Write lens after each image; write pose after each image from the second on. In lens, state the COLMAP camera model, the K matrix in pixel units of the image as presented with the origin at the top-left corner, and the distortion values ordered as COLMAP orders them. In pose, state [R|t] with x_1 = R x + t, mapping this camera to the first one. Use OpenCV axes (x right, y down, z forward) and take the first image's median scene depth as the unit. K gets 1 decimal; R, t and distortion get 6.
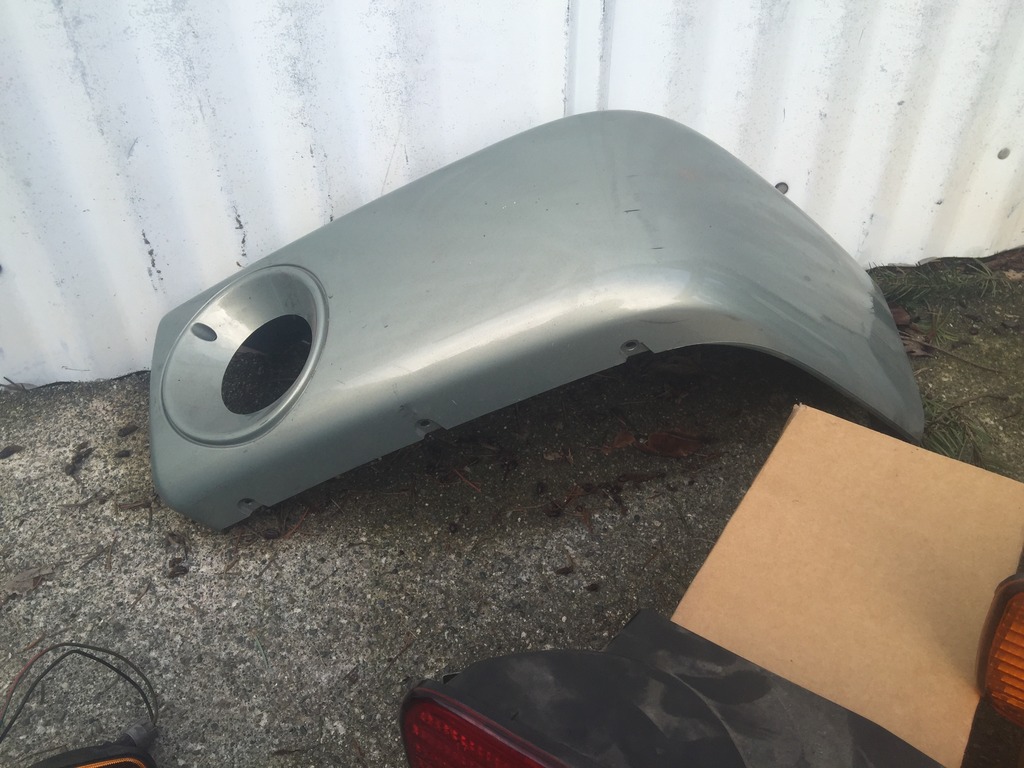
lens RADIAL K [[869.7, 0, 504.6], [0, 869.7, 389.2], [0, 0, 1]] dist [0.037631, -0.050941]
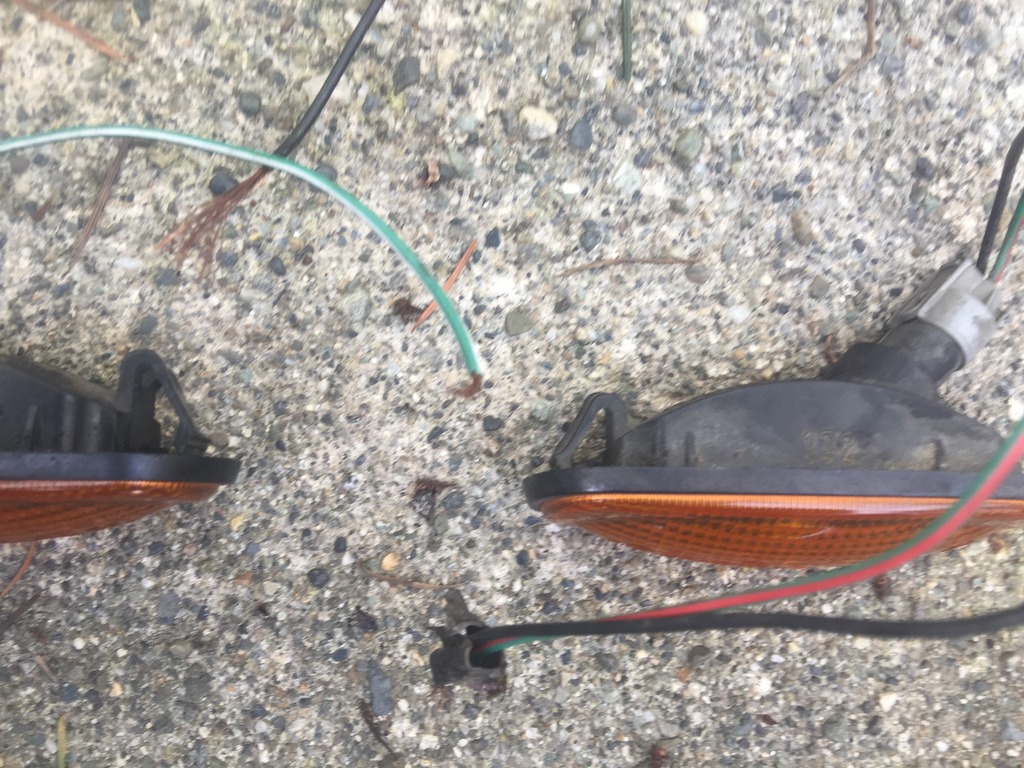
lens RADIAL K [[869.7, 0, 504.6], [0, 869.7, 389.2], [0, 0, 1]] dist [0.037631, -0.050941]
pose [[0.952894, 0.284792, 0.104341, -0.512019], [-0.245336, 0.521454, 0.817249, 0.169459], [0.178337, -0.804350, 0.566760, 0.674289]]
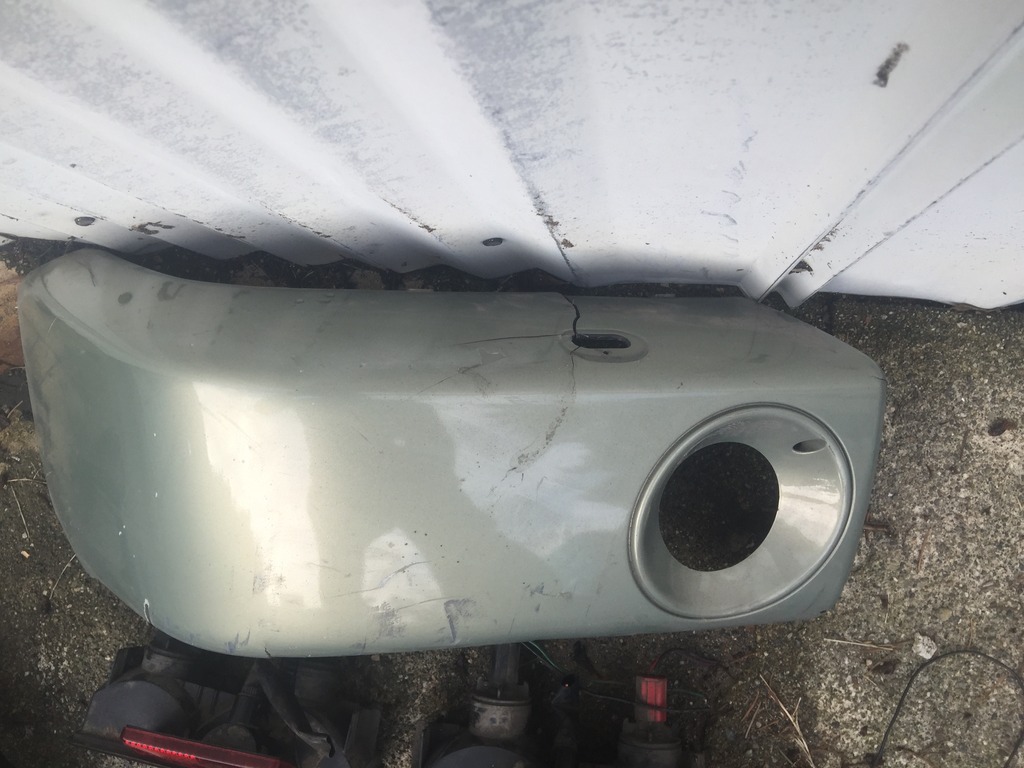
lens RADIAL K [[901.7, 0, 512.0], [0, 901.7, 384.0], [0, 0, 1]] dist [0.018883, 0.009277]
pose [[0.946758, 0.288814, -0.142253, -1.067455], [-0.081050, 0.641440, 0.762880, -0.707022], [0.311577, -0.710733, 0.630696, 0.368609]]
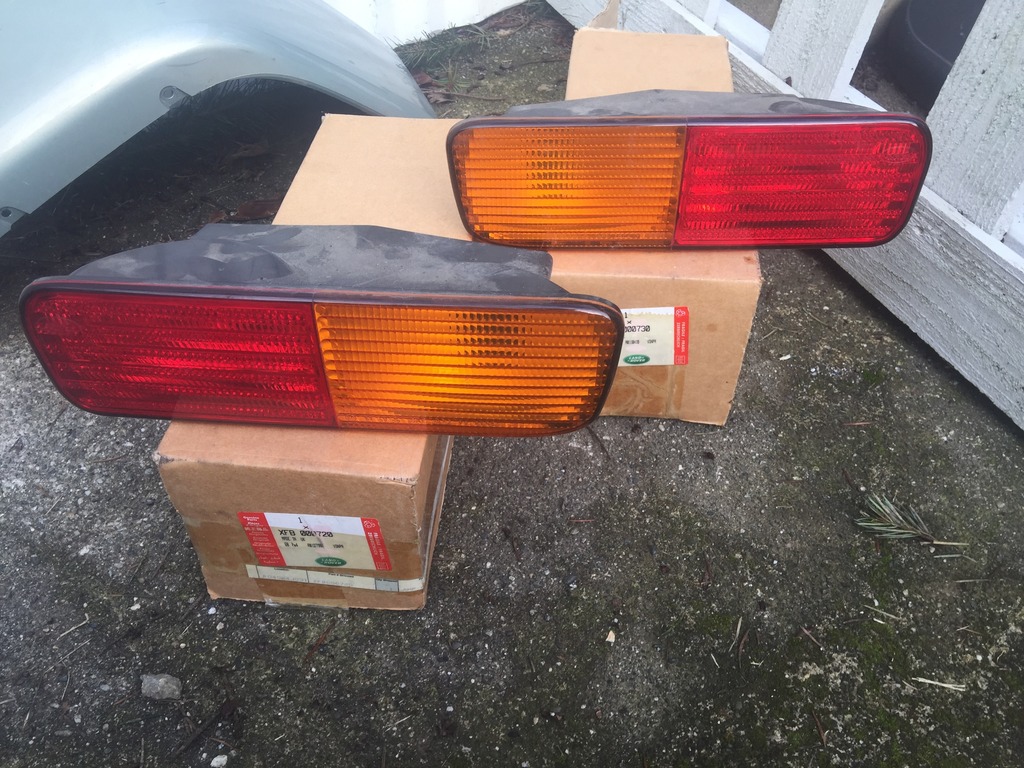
lens RADIAL K [[869.7, 0, 504.6], [0, 869.7, 389.2], [0, 0, 1]] dist [0.037631, -0.050941]
pose [[0.888580, -0.322587, 0.326134, 0.032911], [0.296971, 0.946405, 0.126990, 0.282660], [-0.349620, -0.015988, 0.936755, -0.235356]]
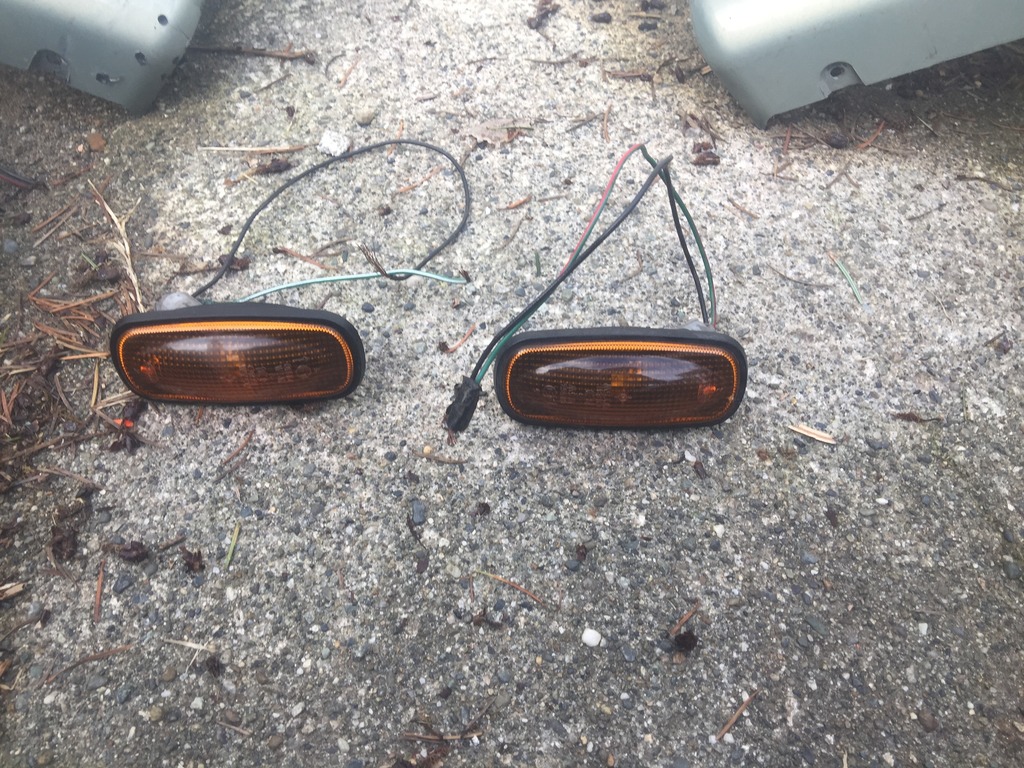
lens RADIAL K [[869.7, 0, 504.6], [0, 869.7, 389.2], [0, 0, 1]] dist [0.037631, -0.050941]
pose [[0.959016, 0.227262, -0.169235, -0.376965], [-0.194992, 0.962664, 0.187768, 0.290304], [0.205589, -0.147073, 0.967524, 0.285799]]
